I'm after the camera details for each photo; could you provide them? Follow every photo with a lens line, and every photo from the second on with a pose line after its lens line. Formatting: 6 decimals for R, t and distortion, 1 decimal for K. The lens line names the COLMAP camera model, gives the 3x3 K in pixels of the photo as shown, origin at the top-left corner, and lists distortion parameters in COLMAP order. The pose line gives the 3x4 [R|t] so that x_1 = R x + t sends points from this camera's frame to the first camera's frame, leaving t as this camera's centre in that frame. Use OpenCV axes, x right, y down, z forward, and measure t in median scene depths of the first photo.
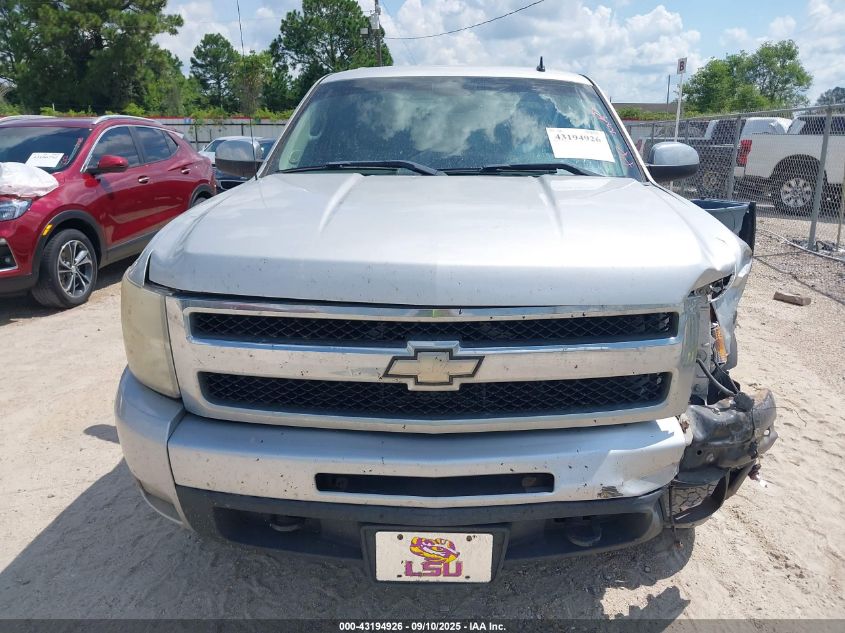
lens RADIAL K [[658.9, 0, 417.8], [0, 658.9, 312.4], [0, 0, 1]] dist [0.008799, -0.019350]
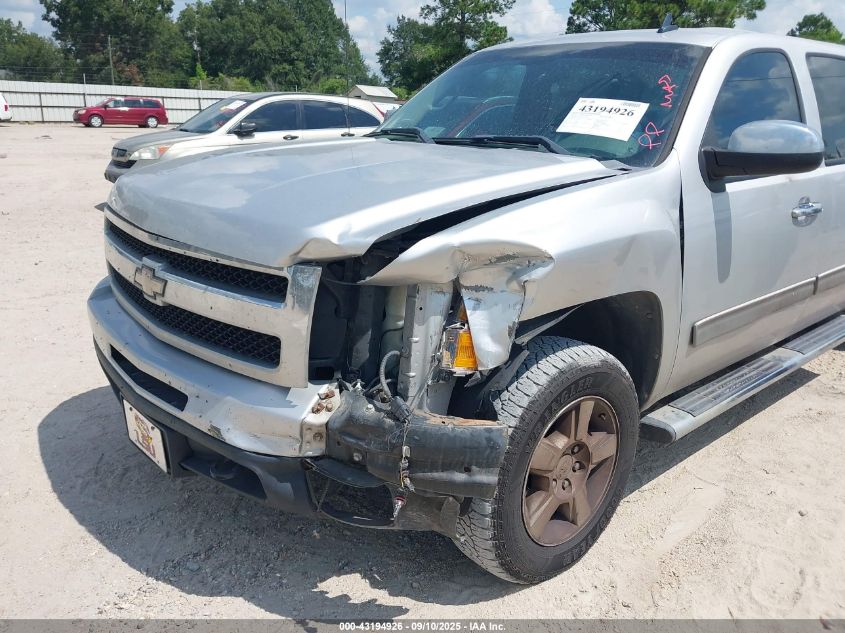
lens RADIAL K [[658.9, 0, 425.7], [0, 658.9, 321.1], [0, 0, 1]] dist [0.008799, -0.019350]
pose [[0.702586, 0.225010, -0.675088, 0.927876], [-0.207390, 0.972254, 0.108219, -0.064996], [0.680707, 0.063973, 0.729757, 0.344072]]
